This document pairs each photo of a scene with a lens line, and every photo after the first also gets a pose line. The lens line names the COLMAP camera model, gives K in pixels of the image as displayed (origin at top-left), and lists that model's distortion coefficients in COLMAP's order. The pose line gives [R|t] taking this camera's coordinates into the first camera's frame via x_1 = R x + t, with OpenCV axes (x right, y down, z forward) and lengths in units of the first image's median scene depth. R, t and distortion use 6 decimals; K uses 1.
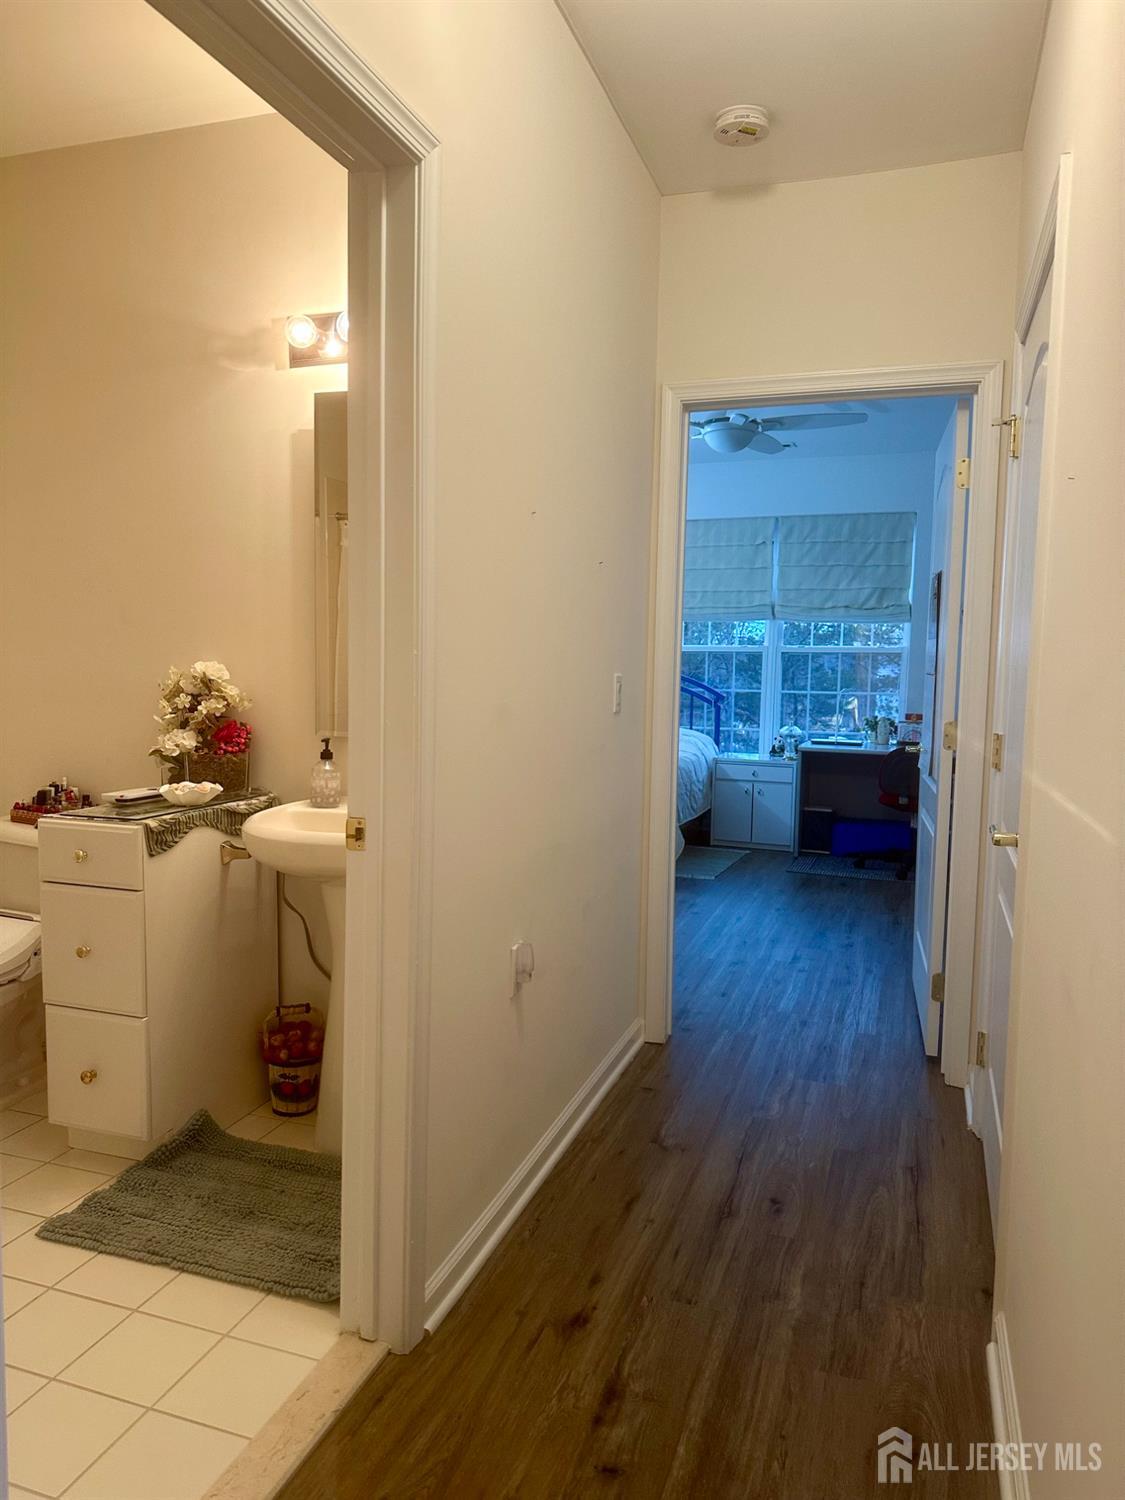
lens RADIAL K [[1050.5, 0, 555.0], [0, 1050.5, 751.9], [0, 0, 1]] dist [0.043029, -0.014347]
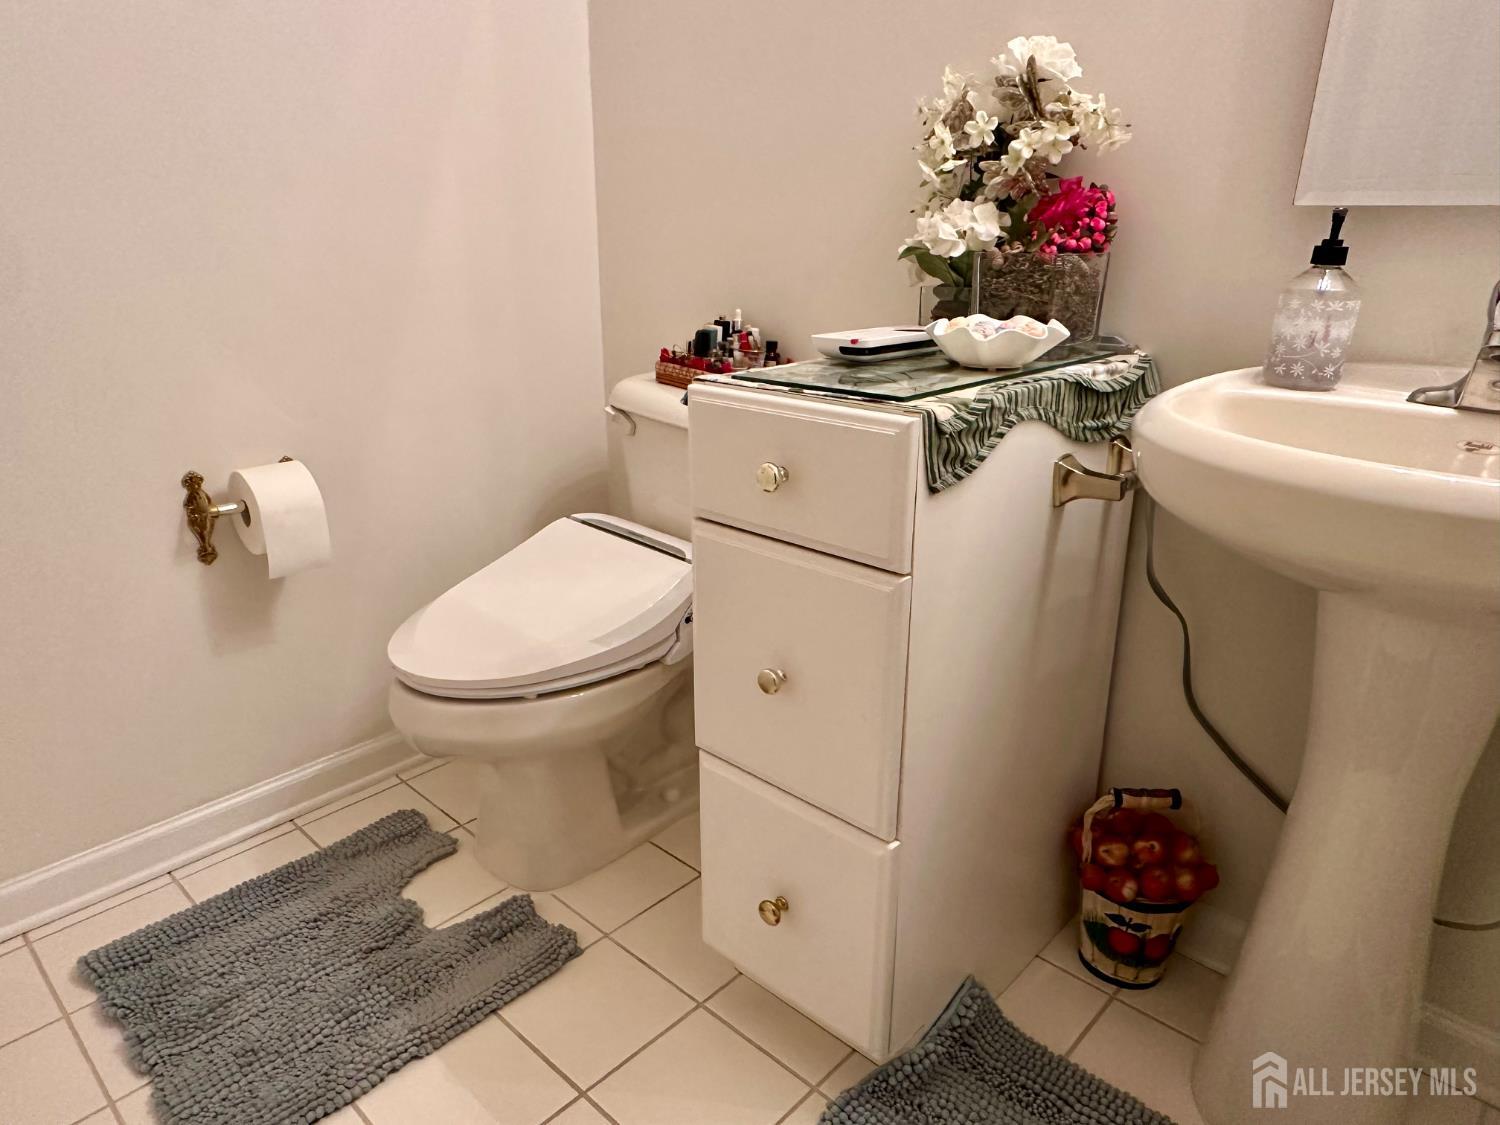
lens RADIAL K [[971.3, 0, 753.4], [0, 971.3, 558.4], [0, 0, 1]] dist [0.024126, -0.004133]
pose [[0.915350, 0.119572, -0.384496, -0.269763], [-0.025775, 0.970333, 0.240396, 0.032356], [0.401833, -0.210136, 0.891276, 0.576094]]
